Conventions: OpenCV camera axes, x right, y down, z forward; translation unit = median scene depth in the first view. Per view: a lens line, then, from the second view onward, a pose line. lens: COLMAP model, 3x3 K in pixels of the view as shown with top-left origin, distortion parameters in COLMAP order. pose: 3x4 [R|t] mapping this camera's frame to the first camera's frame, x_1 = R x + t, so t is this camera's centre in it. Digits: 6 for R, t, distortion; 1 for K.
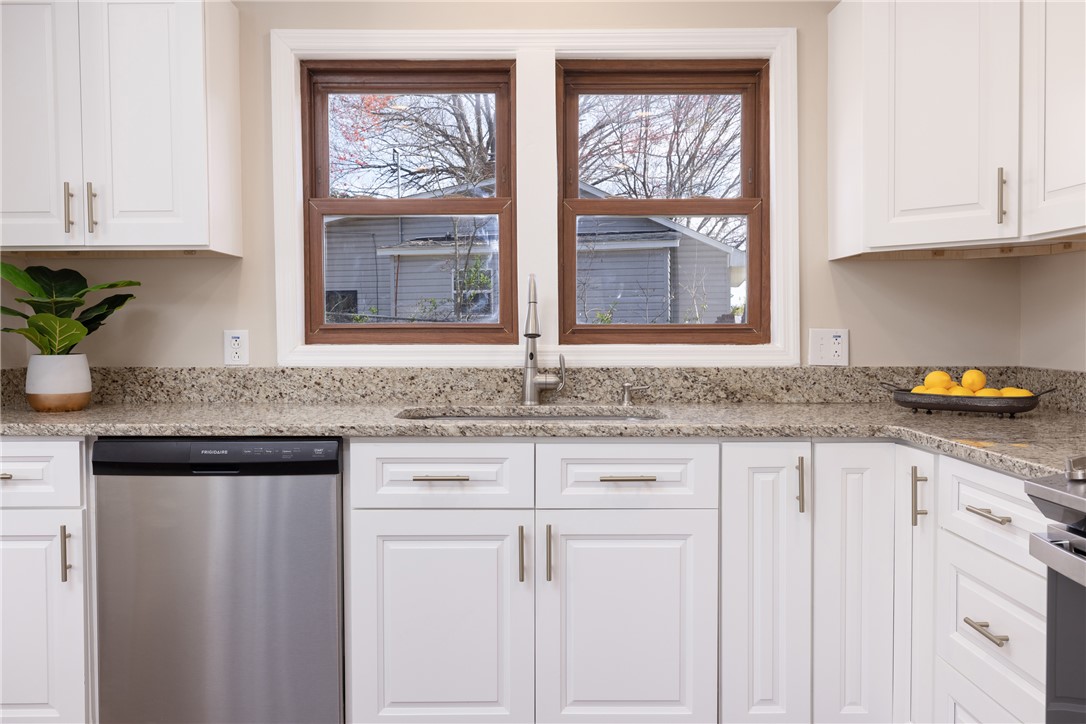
lens RADIAL K [[929.0, 0, 536.2], [0, 929.0, 356.1], [0, 0, 1]] dist [0.006591, 0.023600]
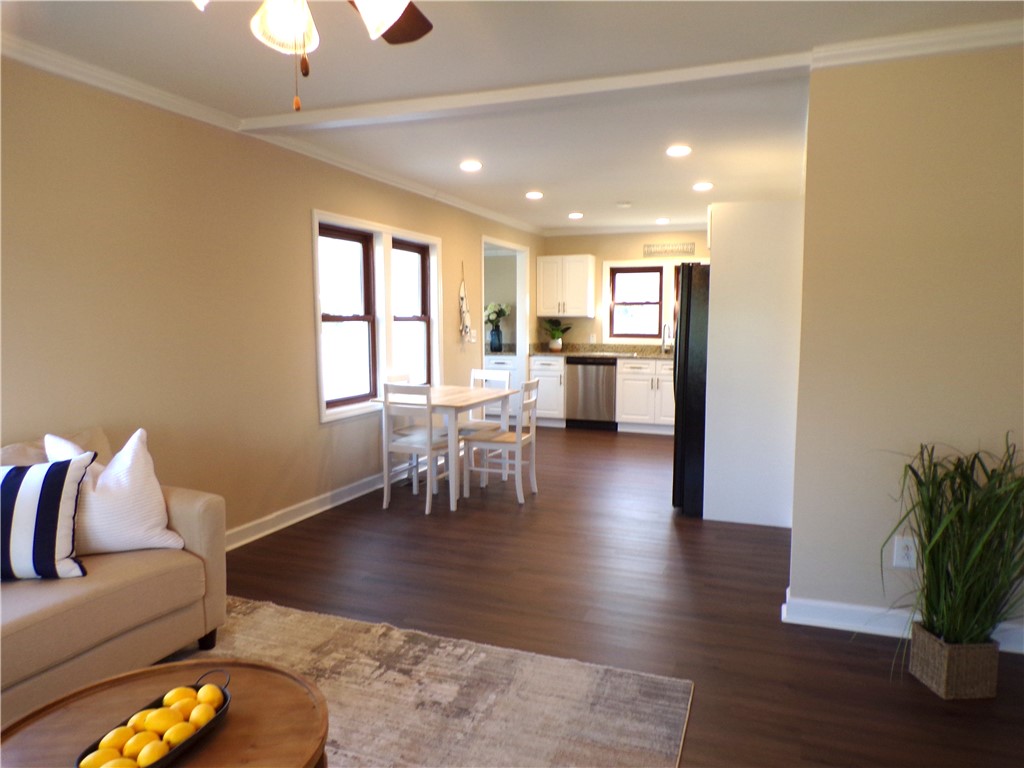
lens RADIAL K [[686.7, 0, 516.2], [0, 686.7, 390.1], [0, 0, 1]] dist [0.014755, 0.012926]
pose [[0.931057, 0.048143, -0.361684, 0.633099], [-0.021247, 0.996729, 0.077976, -0.015182], [0.364255, -0.064916, 0.929034, -2.615238]]
